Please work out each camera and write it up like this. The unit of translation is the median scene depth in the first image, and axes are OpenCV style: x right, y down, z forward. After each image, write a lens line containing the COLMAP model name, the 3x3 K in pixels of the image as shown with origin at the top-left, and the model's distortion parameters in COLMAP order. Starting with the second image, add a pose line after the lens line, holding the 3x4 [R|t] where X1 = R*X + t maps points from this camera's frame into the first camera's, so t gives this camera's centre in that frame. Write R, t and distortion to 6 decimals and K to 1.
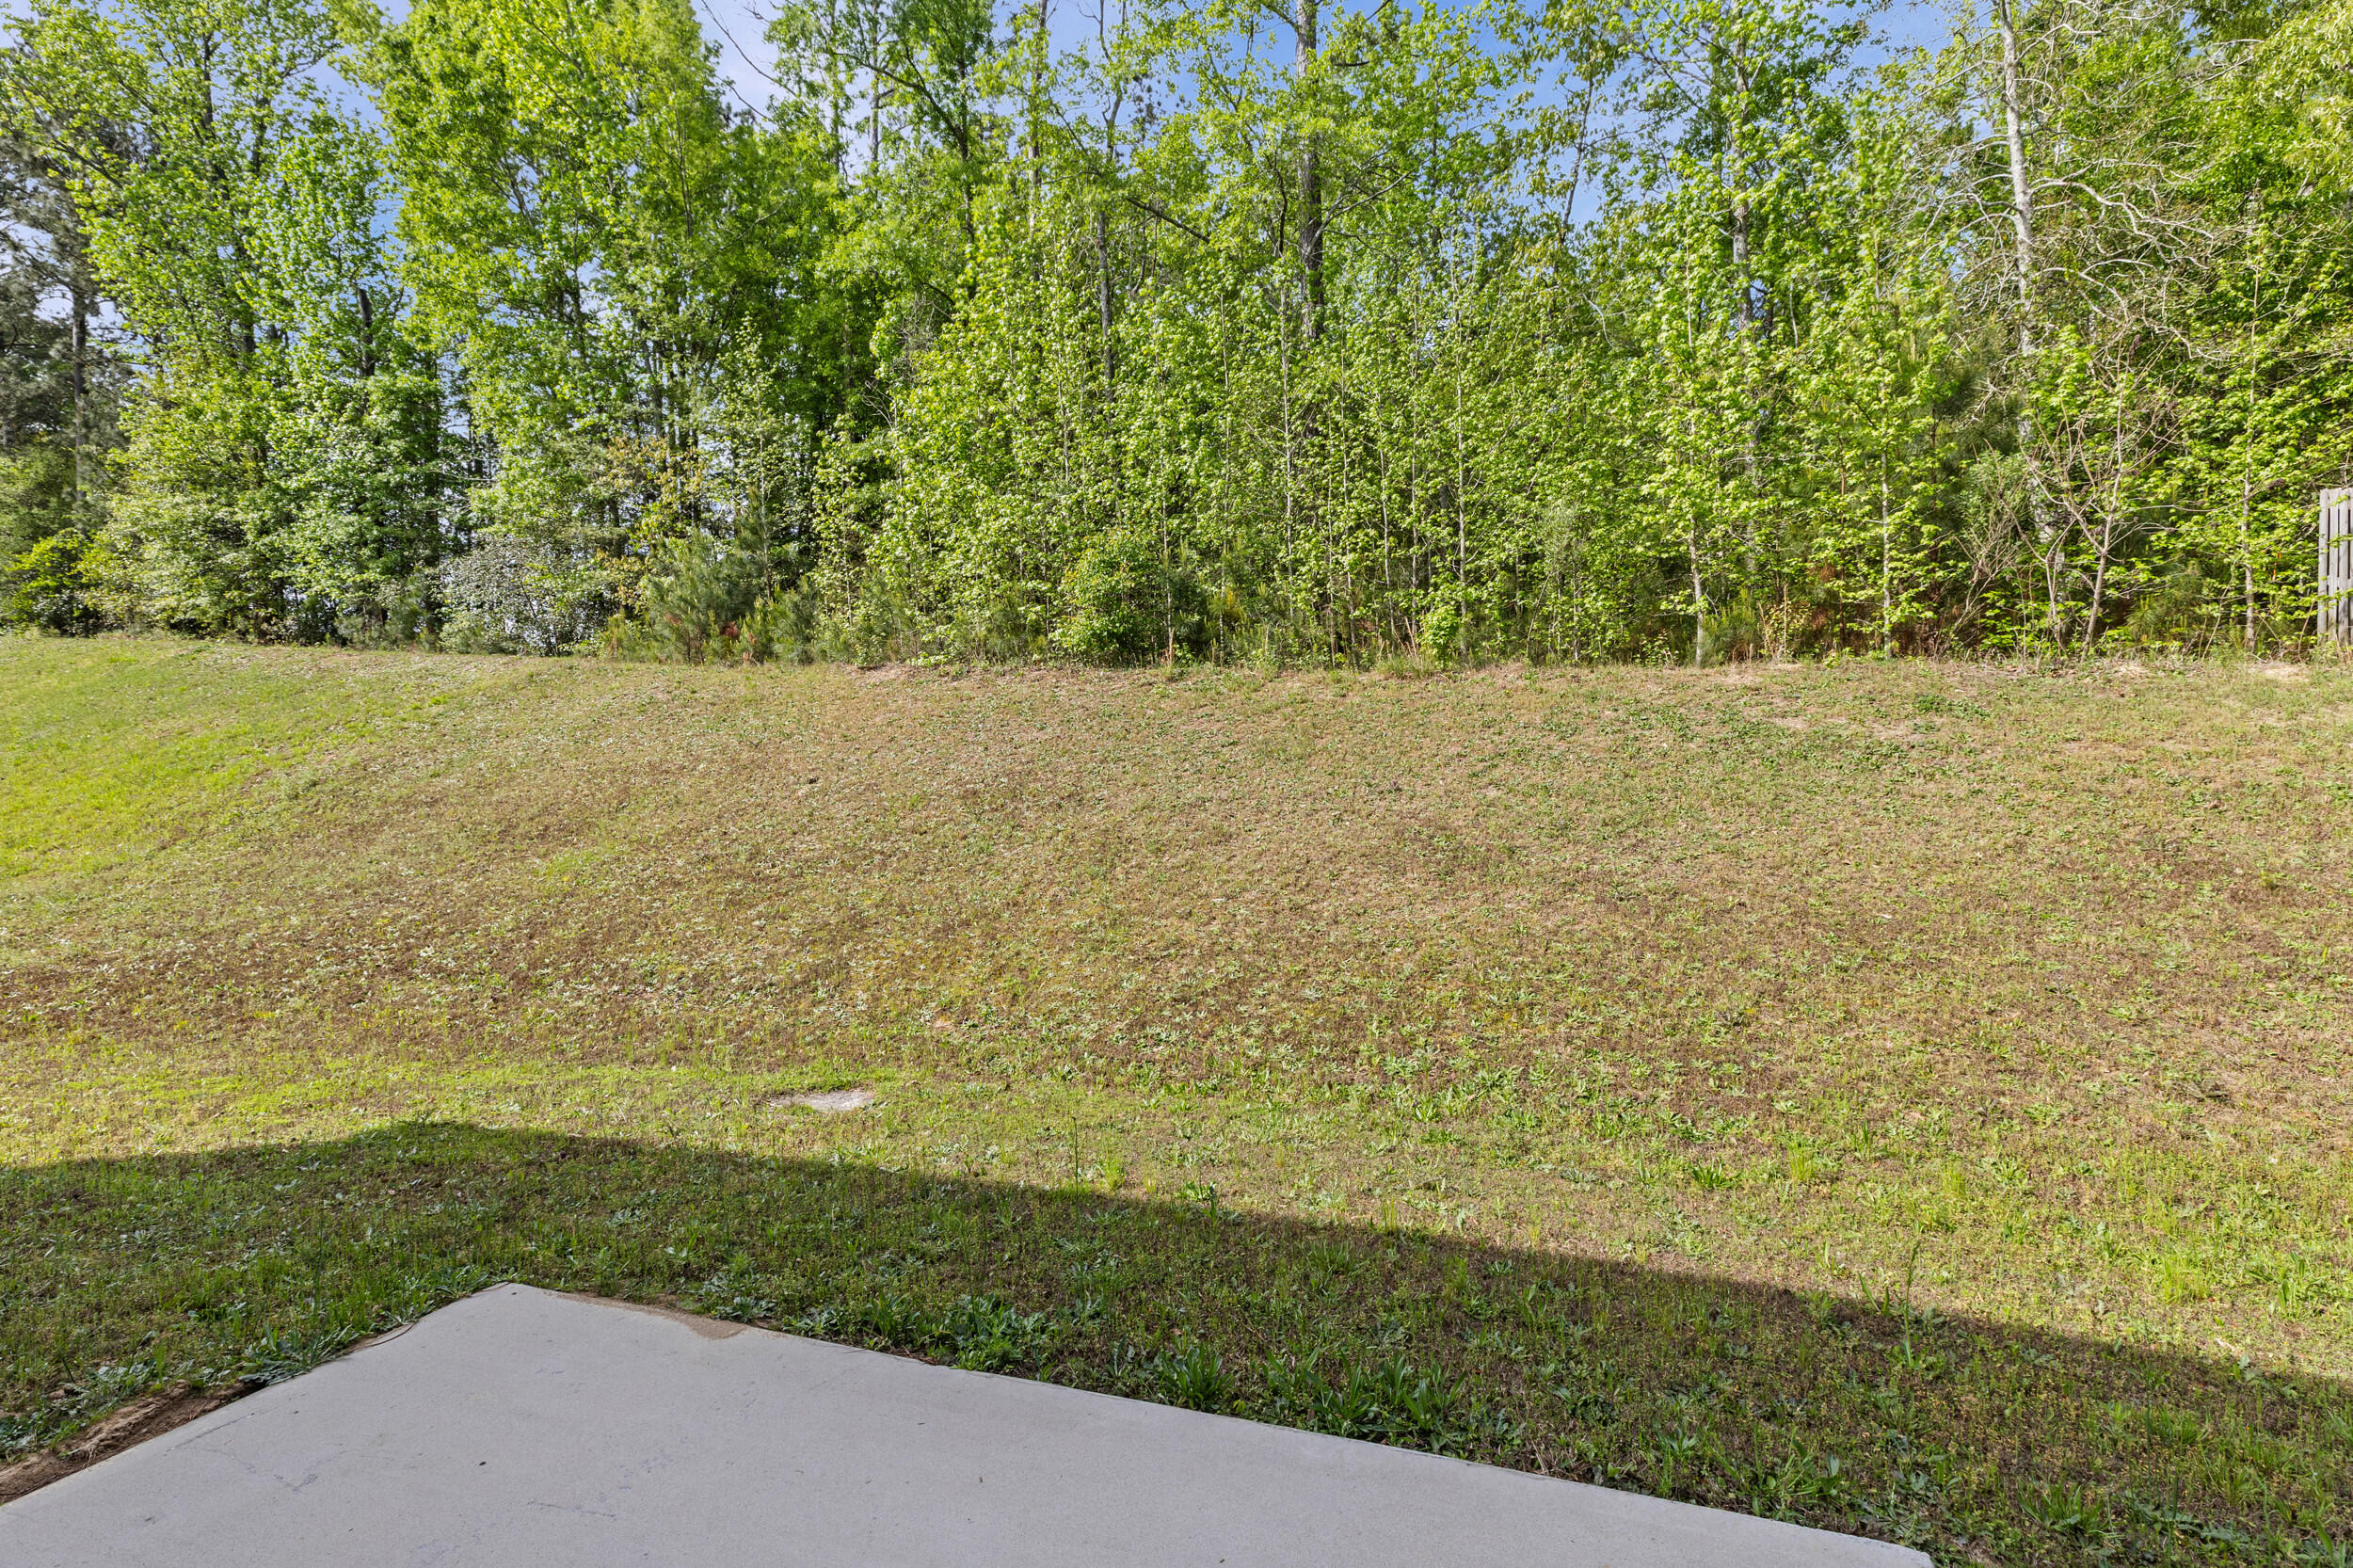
lens RADIAL K [[1073.3, 0, 1178.2], [0, 1073.3, 782.8], [0, 0, 1]] dist [0.001558, 0.000139]
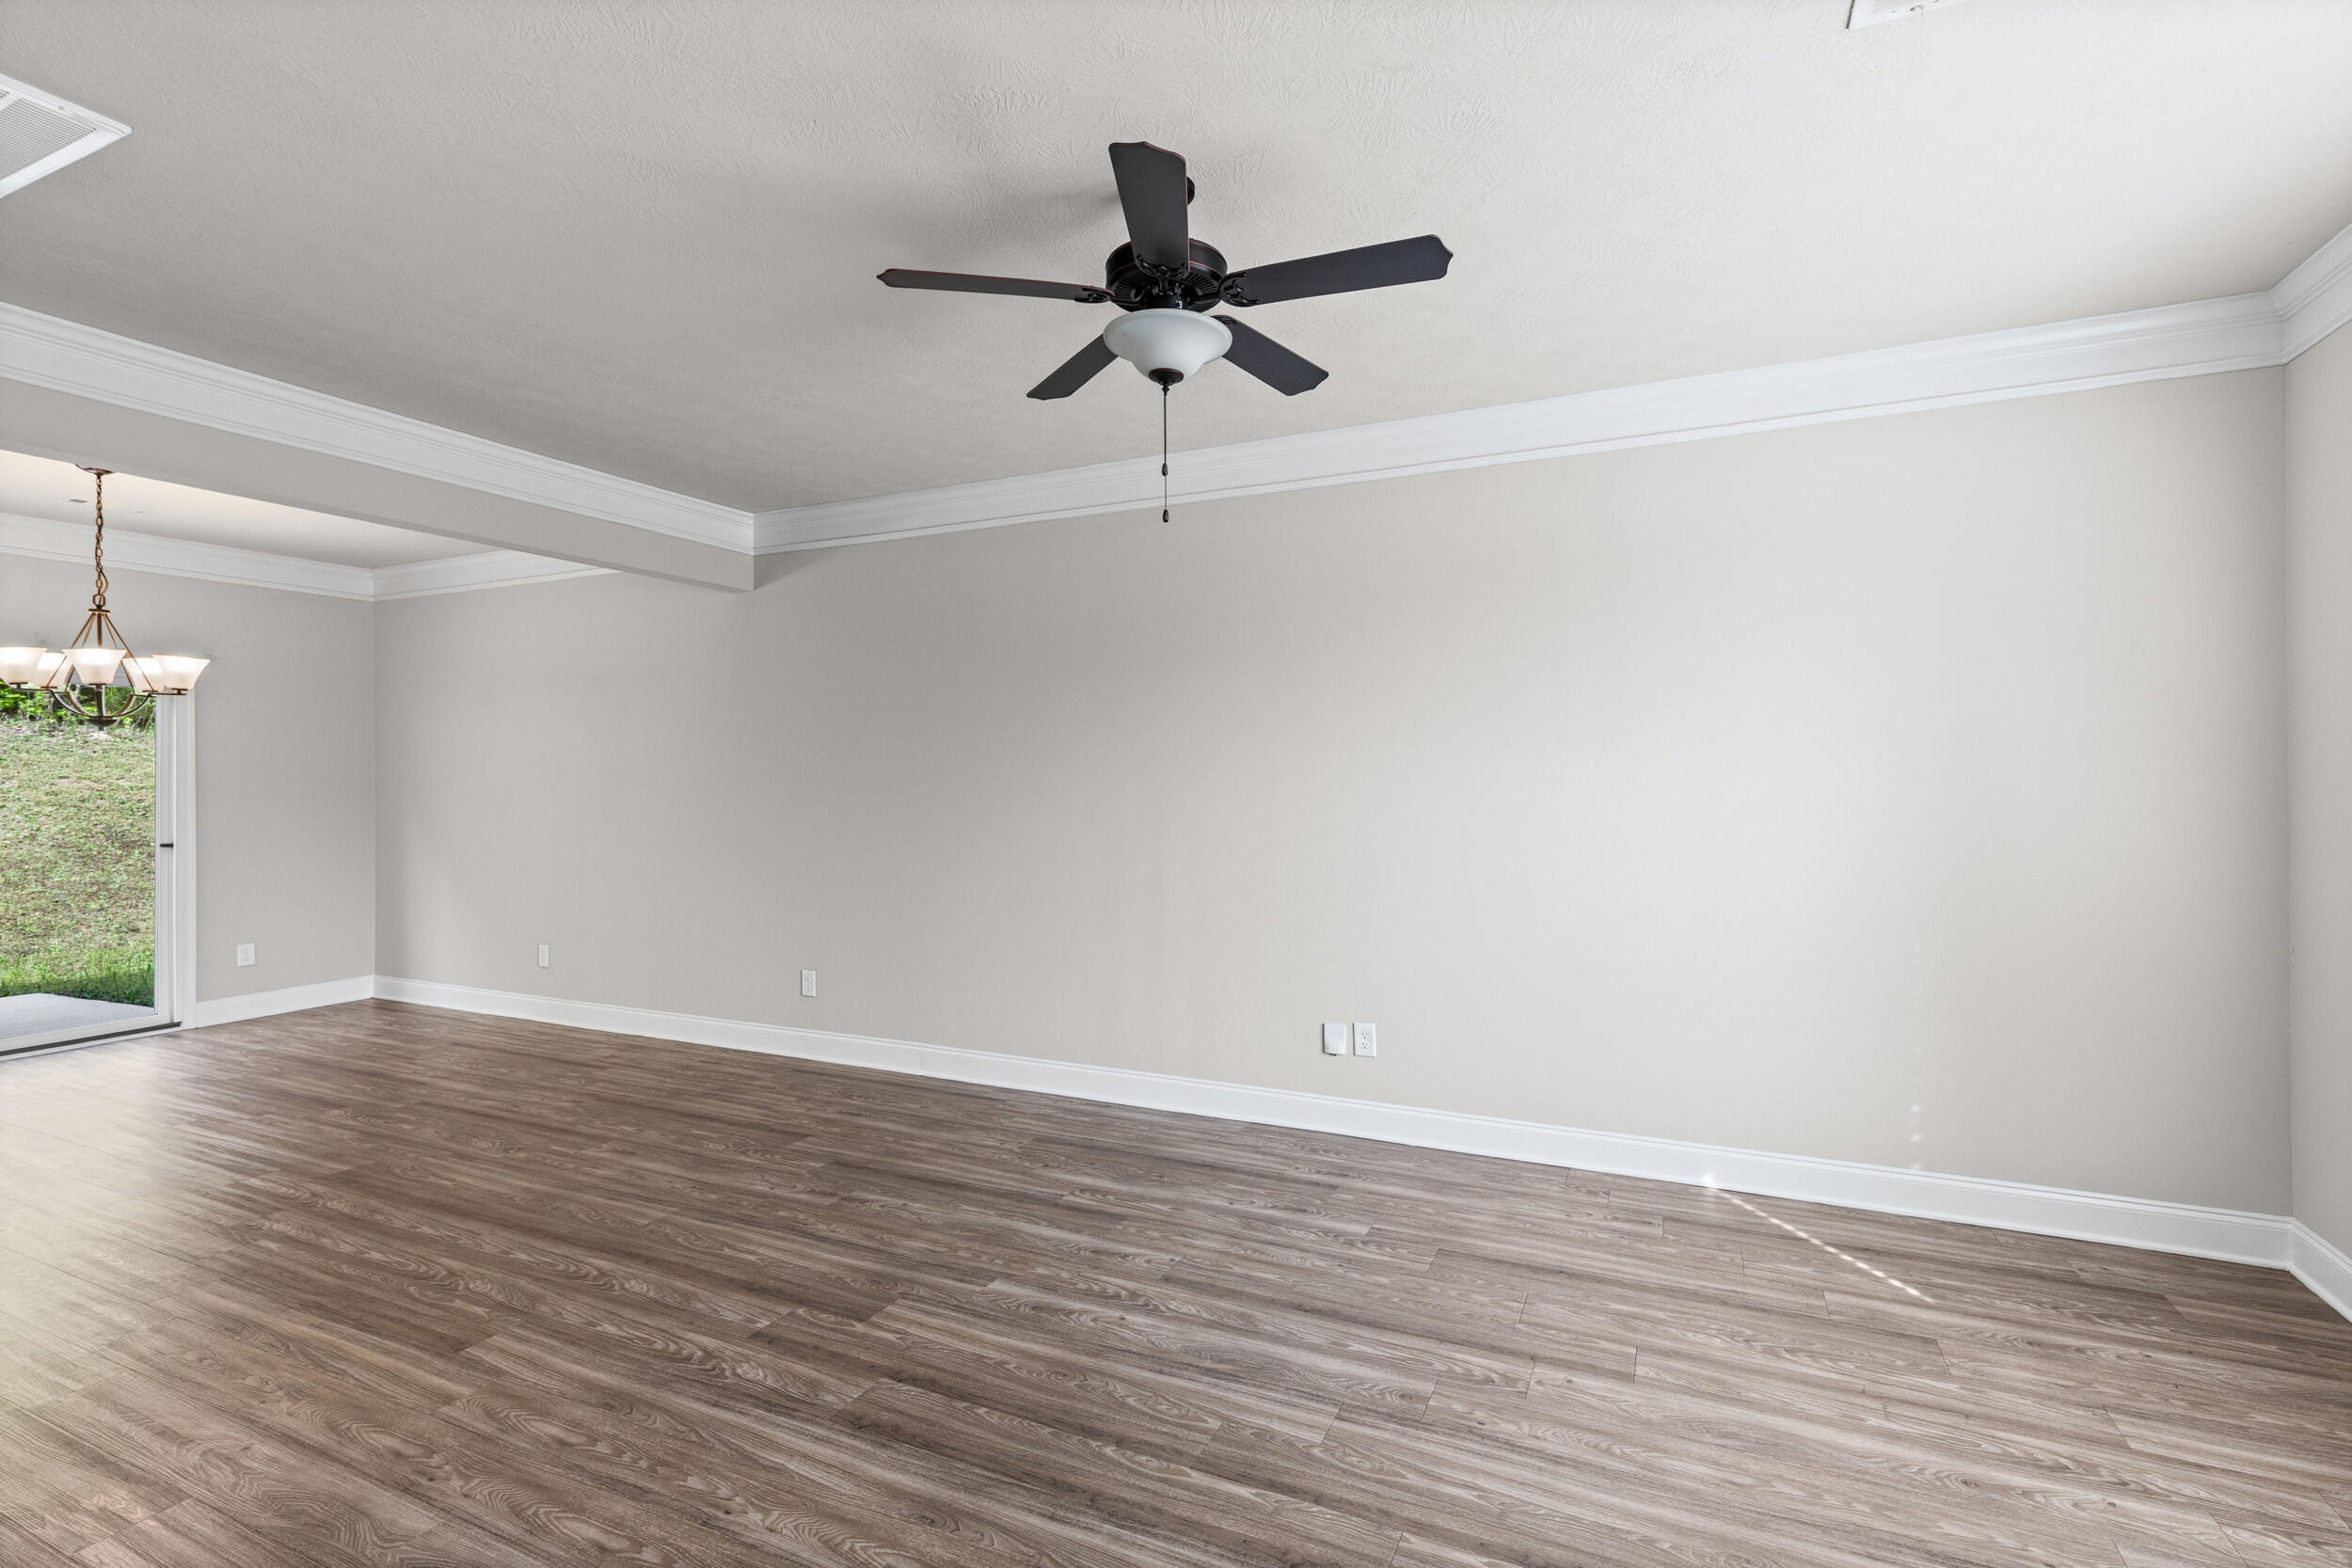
lens RADIAL K [[1072.8, 0, 1177.7], [0, 1072.8, 790.3], [0, 0, 1]] dist [0.001558, 0.000139]
pose [[0.059388, 0.013347, 0.998146, -0.937763], [0.000785, 0.999910, -0.013418, 0.006594], [-0.998235, 0.001580, 0.059372, -1.063526]]
